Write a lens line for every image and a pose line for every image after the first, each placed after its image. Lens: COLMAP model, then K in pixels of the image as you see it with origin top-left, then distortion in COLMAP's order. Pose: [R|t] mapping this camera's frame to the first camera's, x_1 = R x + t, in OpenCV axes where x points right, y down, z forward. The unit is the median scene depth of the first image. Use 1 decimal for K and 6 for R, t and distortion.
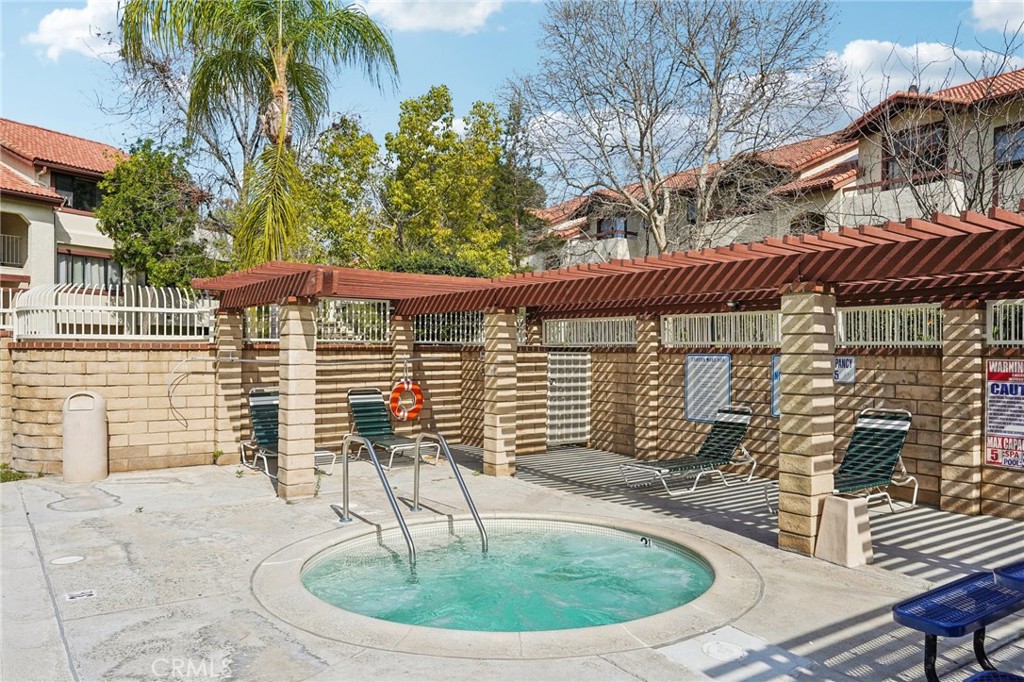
lens RADIAL K [[752.5, 0, 513.7], [0, 752.5, 356.6], [0, 0, 1]] dist [-0.005768, 0.056420]
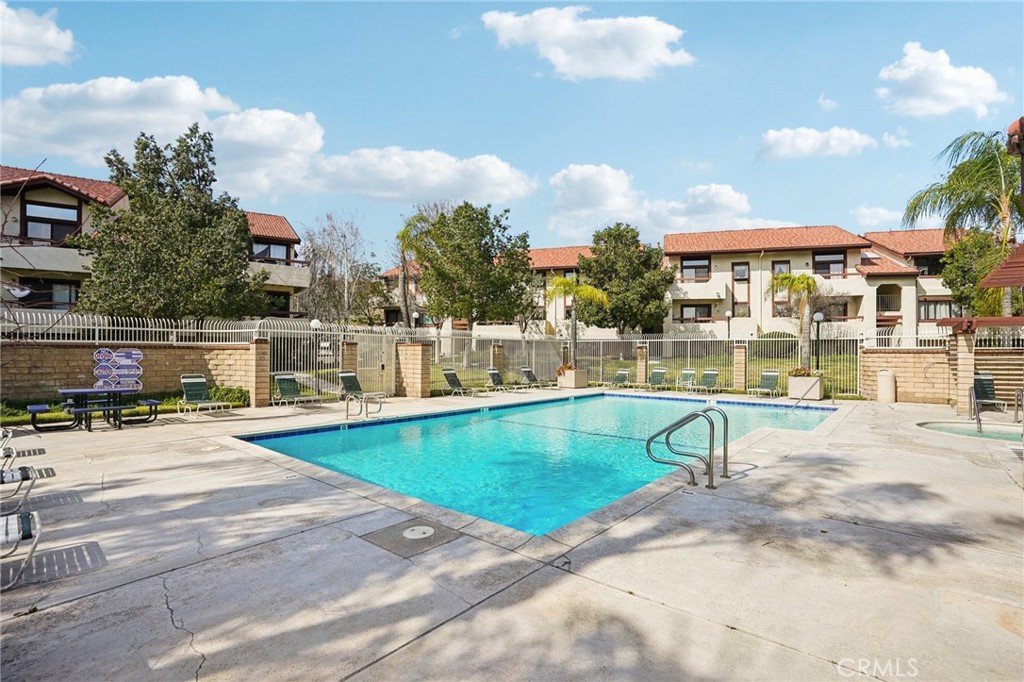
lens RADIAL K [[475.4, 0, 513.1], [0, 475.4, 333.7], [0, 0, 1]] dist [-0.067262, 0.023300]
pose [[0.245559, -0.039408, -0.968580, 0.228895], [-0.014728, 0.998906, -0.044376, 0.004889], [0.969270, 0.025162, 0.244710, -0.222944]]
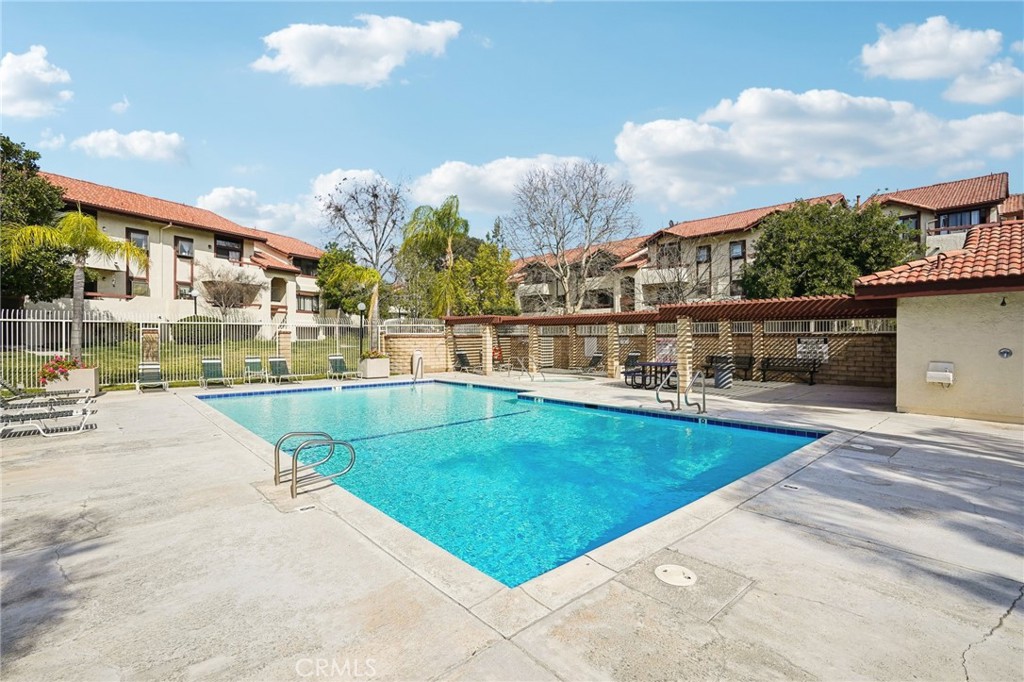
lens RADIAL K [[475.4, 0, 513.1], [0, 475.4, 333.7], [0, 0, 1]] dist [-0.067262, 0.023300]
pose [[0.994019, -0.008072, 0.108908, -0.127513], [0.009948, 0.999811, -0.016700, 0.005004], [-0.108752, 0.017684, 0.993912, -0.431186]]
